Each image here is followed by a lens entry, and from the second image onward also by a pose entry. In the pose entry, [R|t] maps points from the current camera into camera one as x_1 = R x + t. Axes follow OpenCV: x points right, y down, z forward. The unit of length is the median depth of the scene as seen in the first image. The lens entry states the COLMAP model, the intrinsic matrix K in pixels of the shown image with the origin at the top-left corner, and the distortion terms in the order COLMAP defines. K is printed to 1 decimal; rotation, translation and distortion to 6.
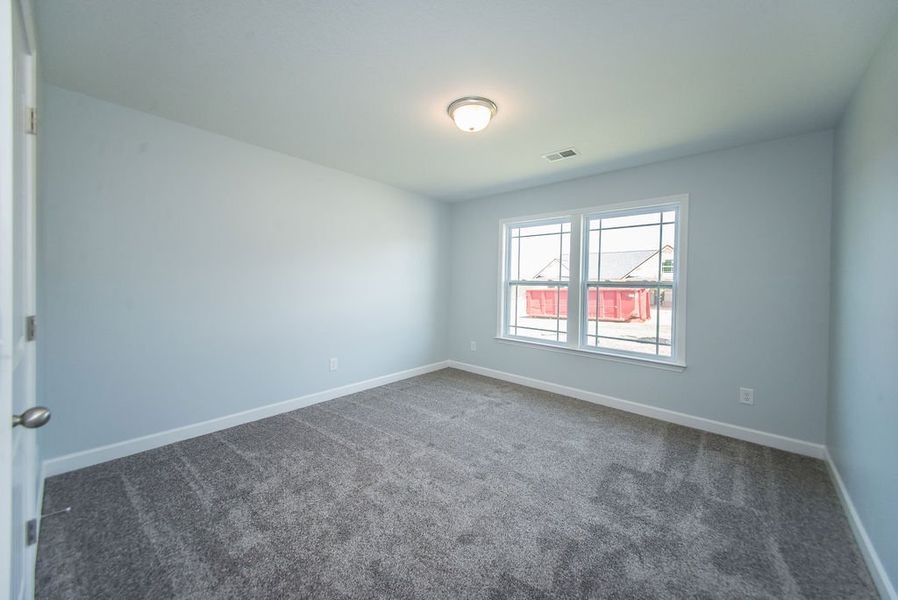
lens RADIAL K [[330.5, 0, 450.0], [0, 330.5, 290.2], [0, 0, 1]] dist [0.020777, -0.012230]
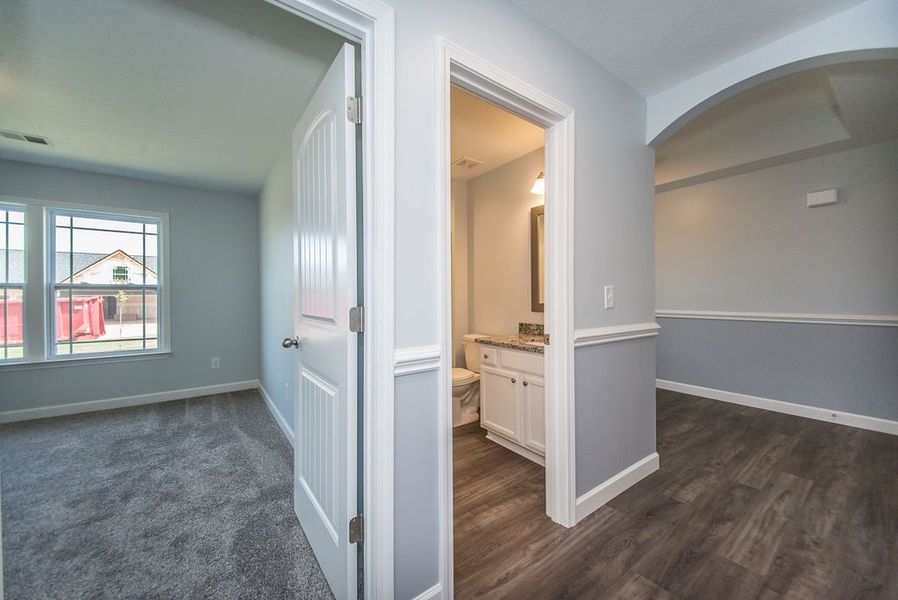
lens RADIAL K [[348.4, 0, 448.9], [0, 348.4, 296.1], [0, 0, 1]] dist [0.015314, -0.013069]
pose [[0.228495, -0.010141, 0.973492, -0.308983], [0.025627, 0.999662, 0.004398, 0.036967], [-0.973208, 0.023943, 0.228677, -0.296942]]
